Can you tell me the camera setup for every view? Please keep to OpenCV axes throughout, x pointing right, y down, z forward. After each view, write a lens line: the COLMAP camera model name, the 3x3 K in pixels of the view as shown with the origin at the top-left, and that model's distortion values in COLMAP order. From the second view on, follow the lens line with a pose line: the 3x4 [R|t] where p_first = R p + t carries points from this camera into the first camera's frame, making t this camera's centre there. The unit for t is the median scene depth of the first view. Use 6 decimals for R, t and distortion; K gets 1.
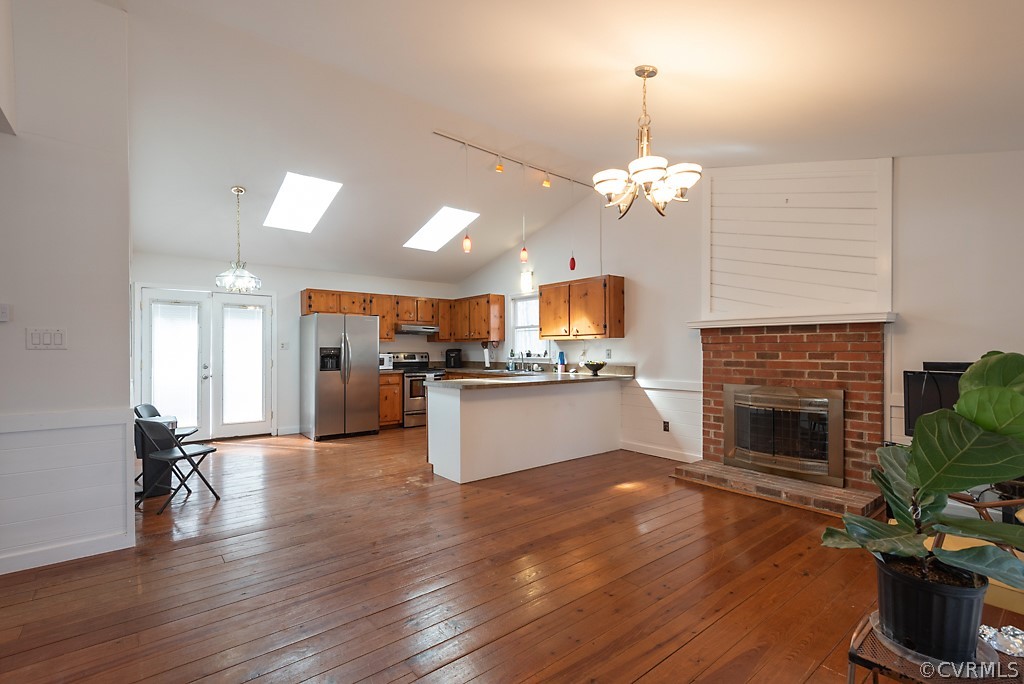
lens RADIAL K [[461.8, 0, 497.3], [0, 461.8, 354.1], [0, 0, 1]] dist [0.020304, -0.006715]
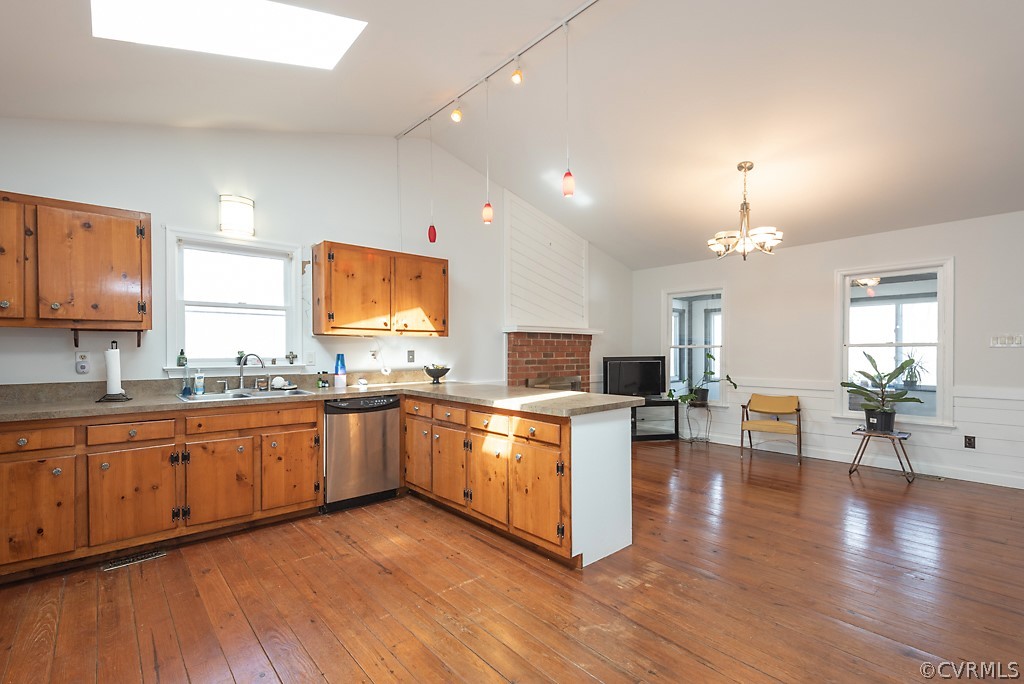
lens RADIAL K [[461.8, 0, 496.6], [0, 461.8, 352.3], [0, 0, 1]] dist [0.020304, -0.006715]
pose [[-0.036163, -0.002264, 0.999343, -0.478983], [0.010609, 0.999940, 0.002649, -0.006277], [-0.999290, 0.010698, -0.036137, 0.767335]]
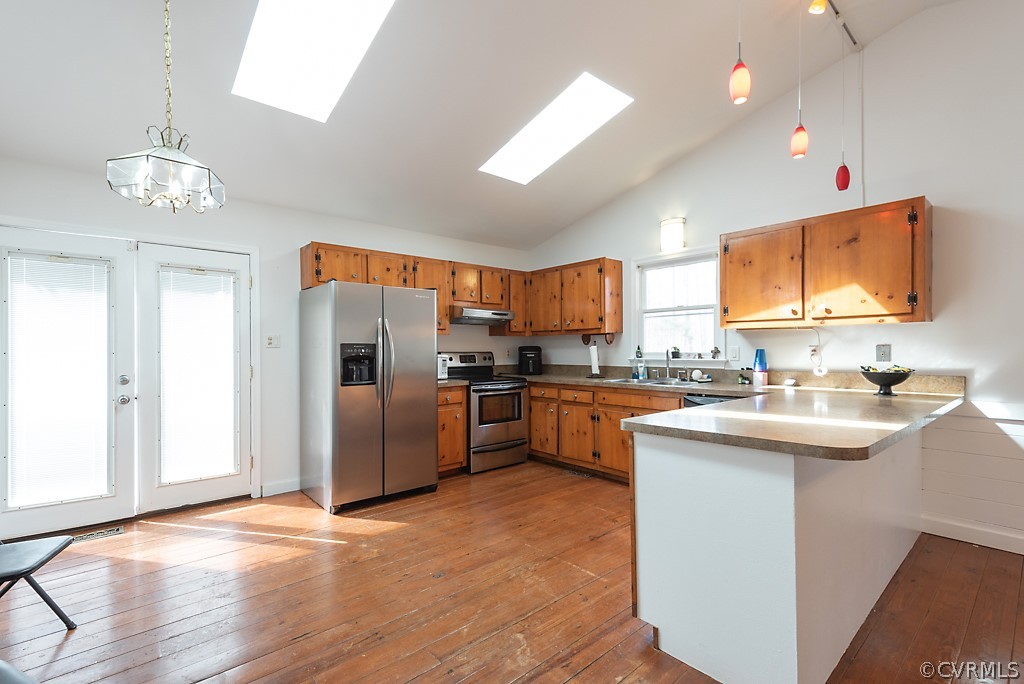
lens RADIAL K [[461.8, 0, 497.1], [0, 461.8, 353.7], [0, 0, 1]] dist [0.020304, -0.006715]
pose [[0.999289, -0.005309, 0.037326, -0.201053], [0.005268, 0.999985, 0.001200, -0.001697], [-0.037332, -0.001003, 0.999302, 0.409773]]
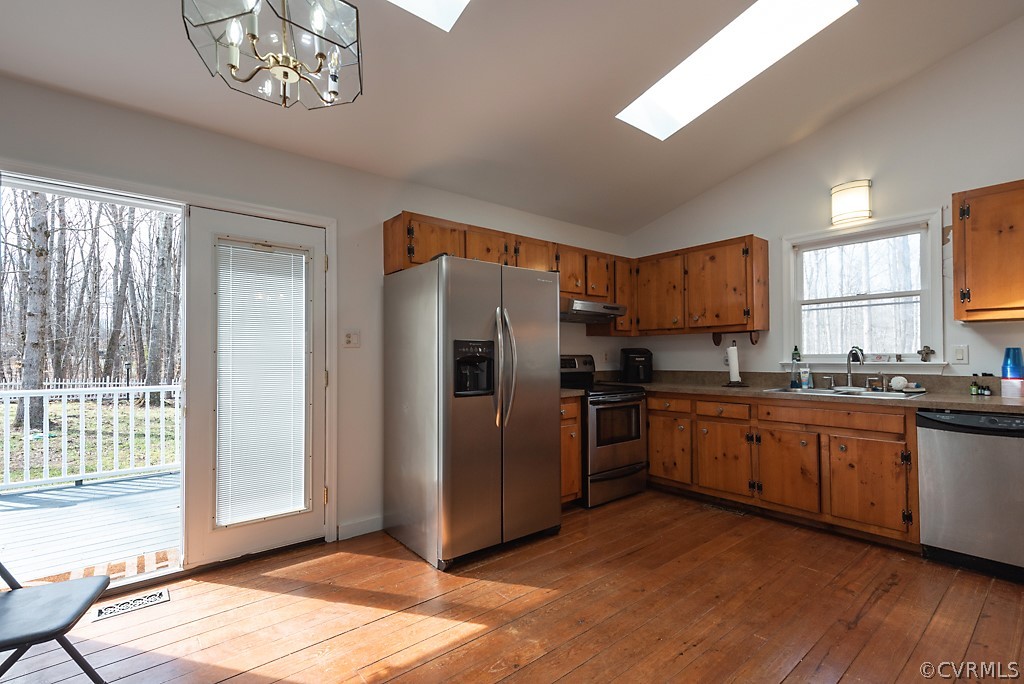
lens RADIAL K [[461.8, 0, 496.9], [0, 461.8, 353.4], [0, 0, 1]] dist [0.020304, -0.006715]
pose [[0.999936, -0.005945, 0.009578, -0.321467], [0.006118, 0.999816, -0.018157, 0.004850], [-0.009468, 0.018214, 0.999789, 0.545737]]
